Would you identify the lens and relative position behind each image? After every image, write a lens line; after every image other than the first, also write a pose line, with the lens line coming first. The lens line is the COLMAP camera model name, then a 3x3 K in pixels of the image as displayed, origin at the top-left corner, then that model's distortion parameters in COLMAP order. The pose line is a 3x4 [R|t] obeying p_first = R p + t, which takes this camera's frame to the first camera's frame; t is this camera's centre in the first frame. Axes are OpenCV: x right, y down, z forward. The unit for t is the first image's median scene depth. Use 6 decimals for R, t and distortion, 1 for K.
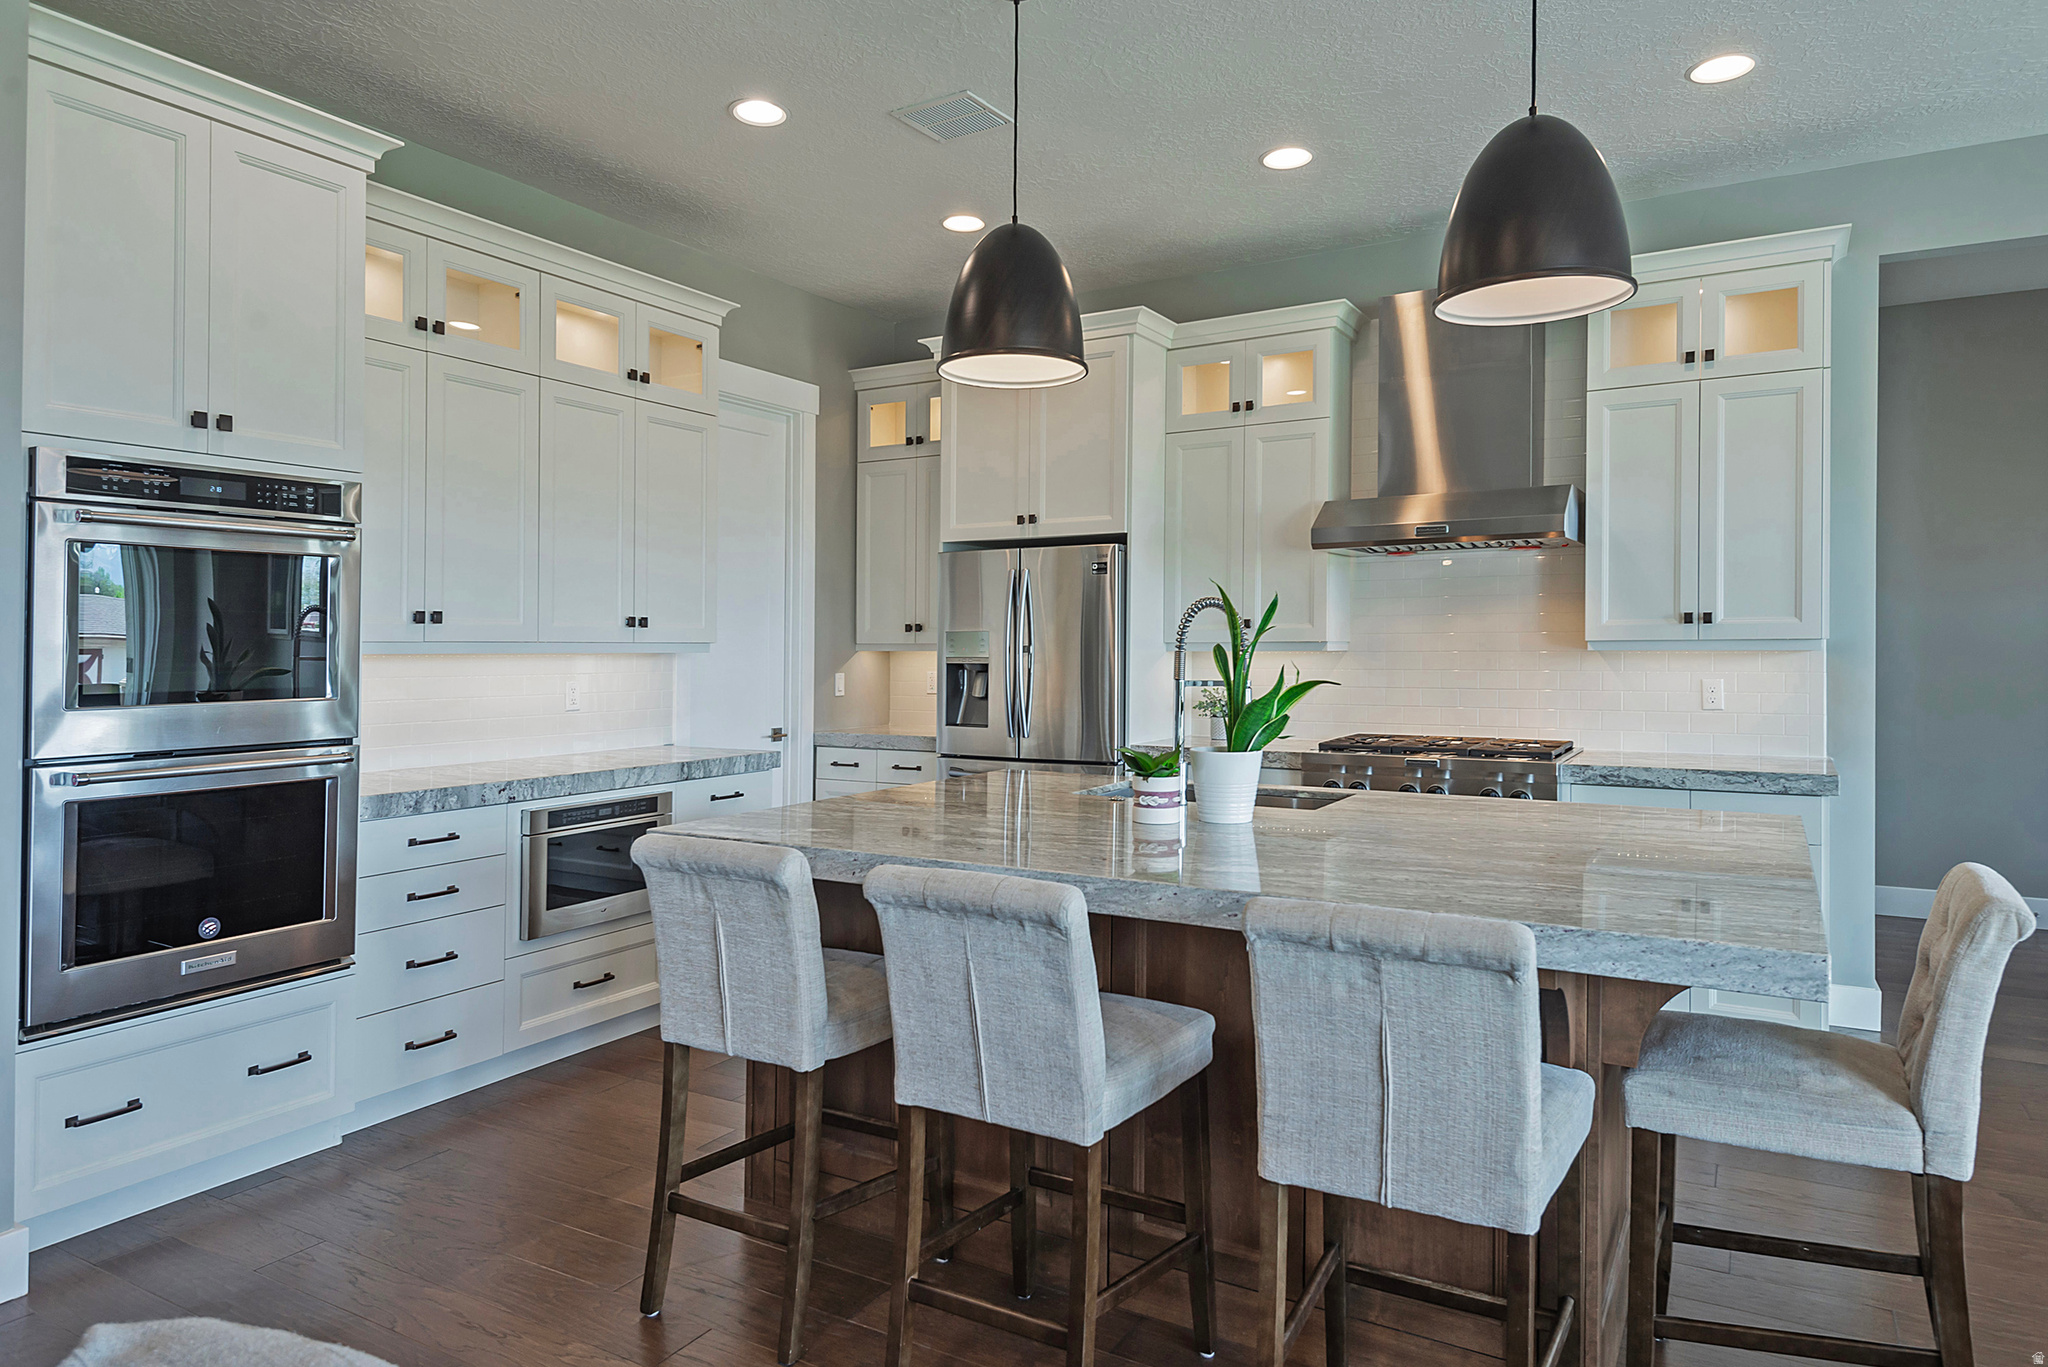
lens RADIAL K [[1279.5, 0, 1018.2], [0, 1279.5, 639.0], [0, 0, 1]] dist [0.008358, -0.013274]
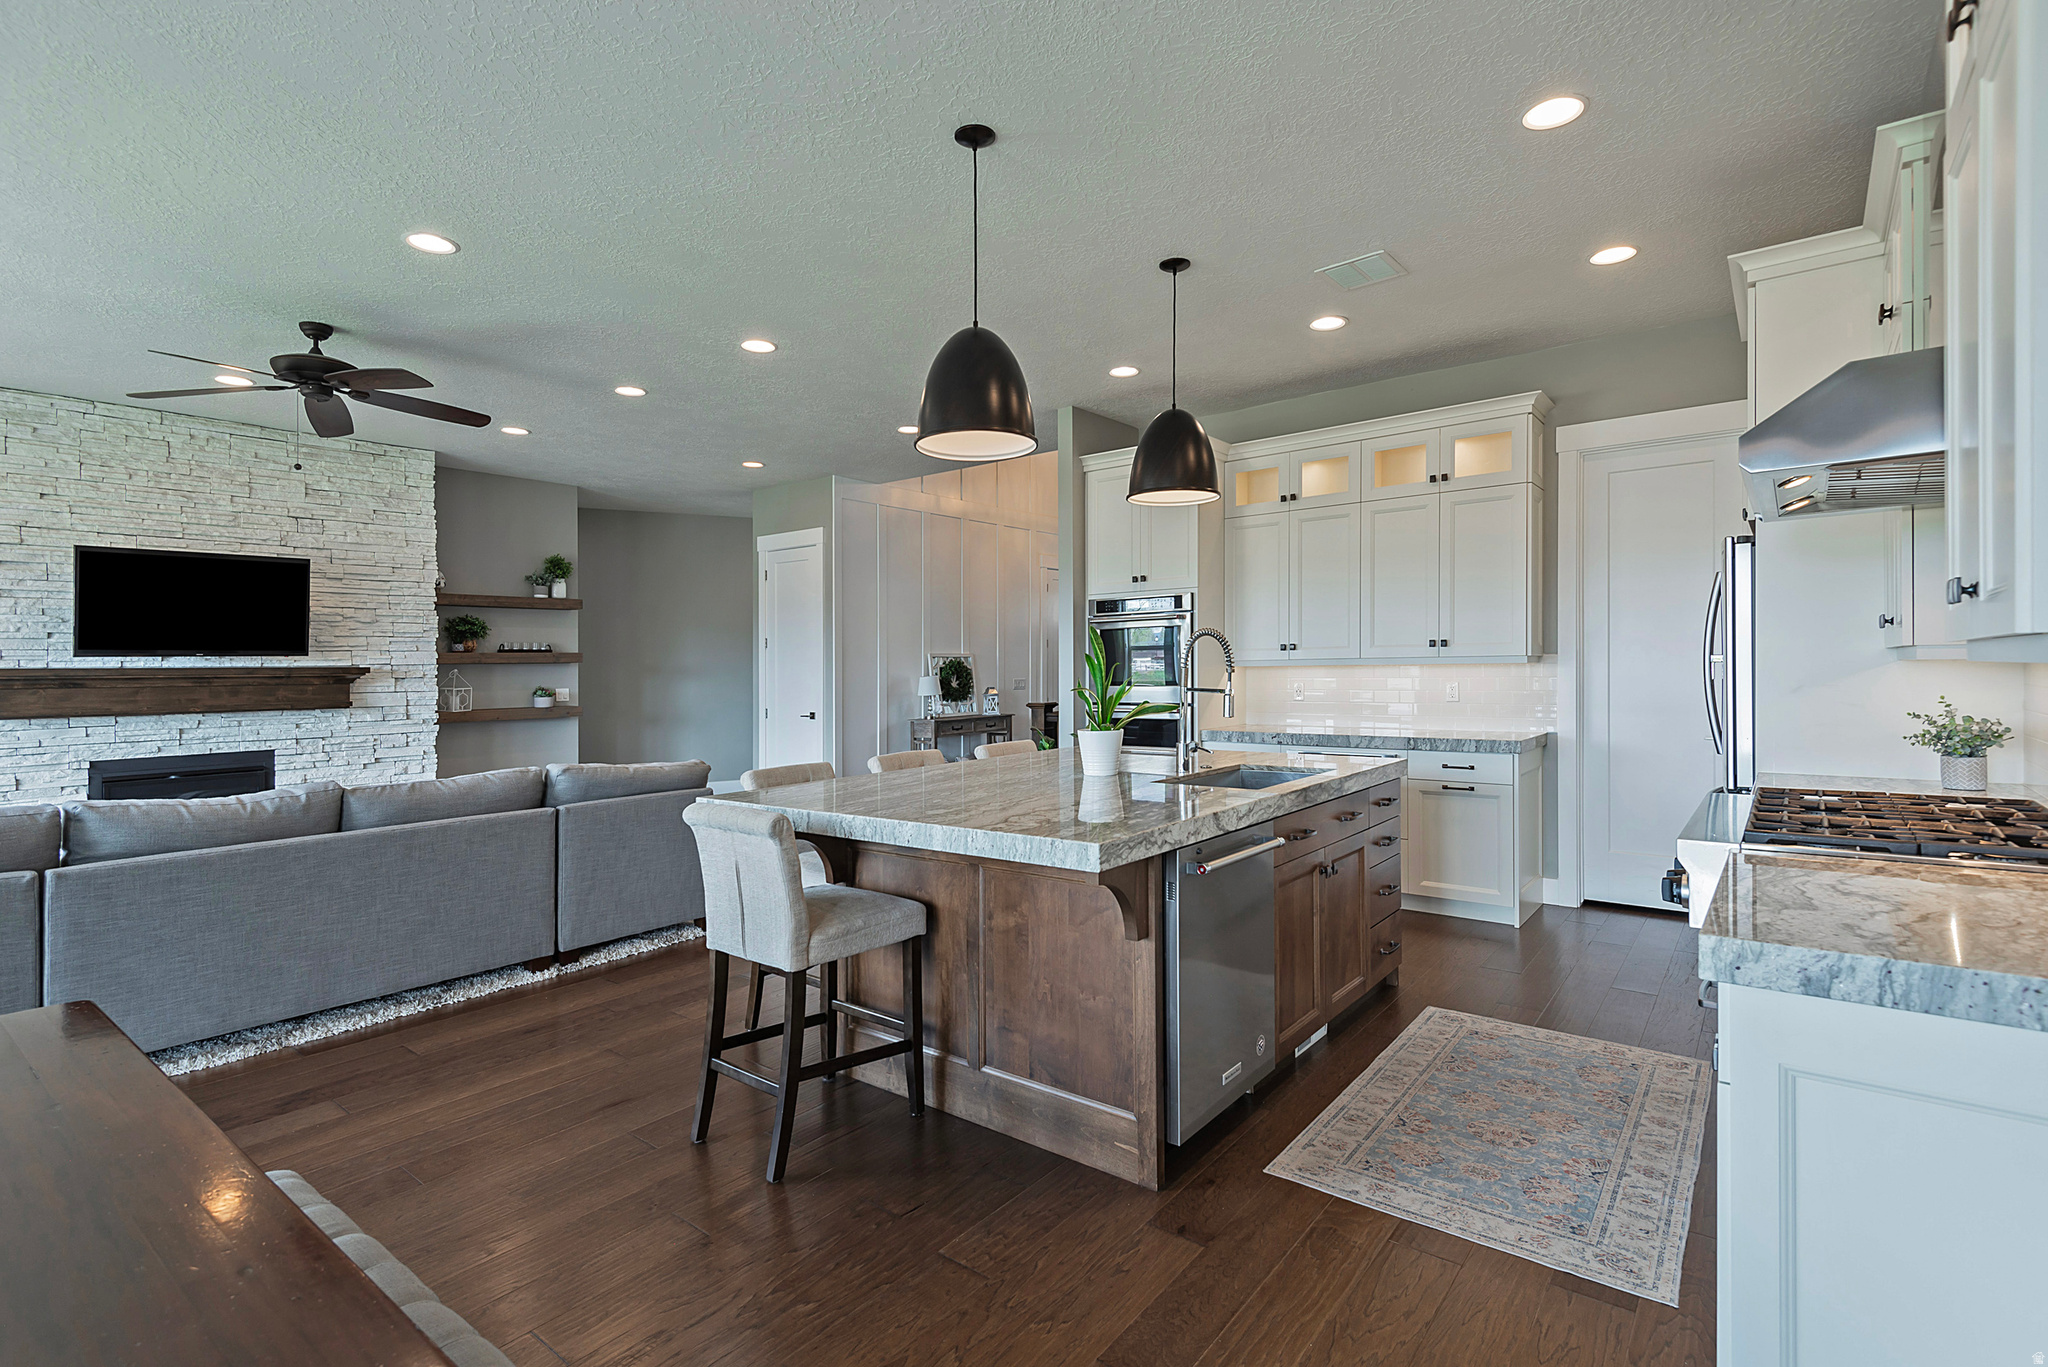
lens RADIAL K [[974.9, 0, 1018.5], [0, 974.9, 658.6], [0, 0, 1]] dist [0.028408, -0.011476]
pose [[-0.154910, -0.005355, -0.987914, 0.894322], [0.019376, 0.999777, -0.008457, 0.004891], [0.987739, -0.020452, -0.154772, 0.700432]]
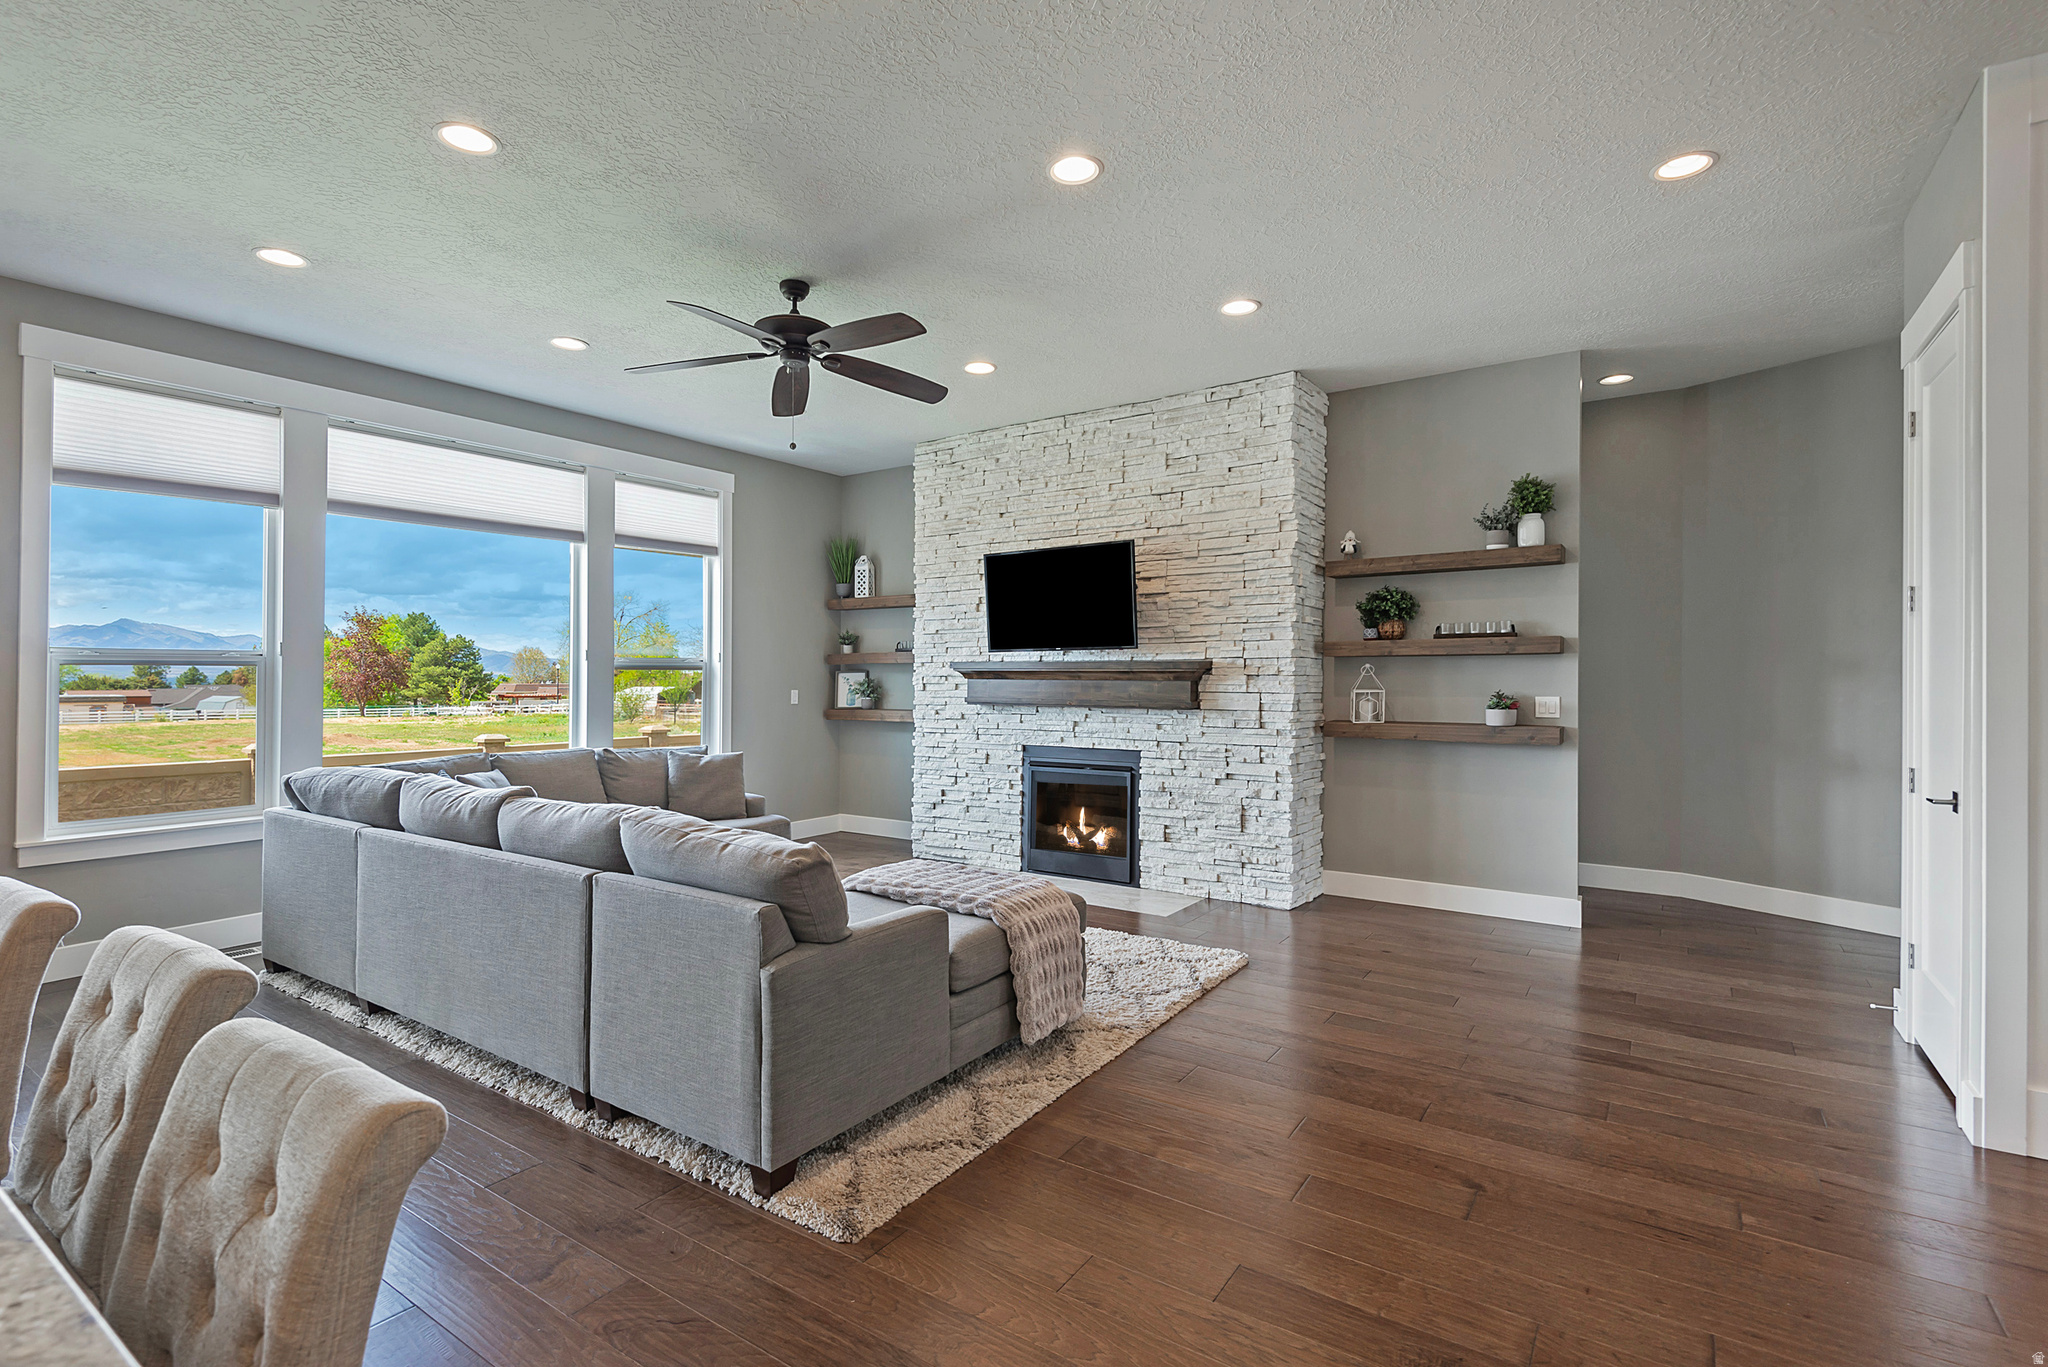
lens RADIAL K [[974.9, 0, 998.0], [0, 974.9, 630.3], [0, 0, 1]] dist [0.028408, -0.011476]
pose [[-0.995341, 0.009876, 0.095909, -0.279803], [0.005516, 0.998944, -0.045617, 0.001933], [-0.096259, -0.044876, -0.994344, 0.724569]]
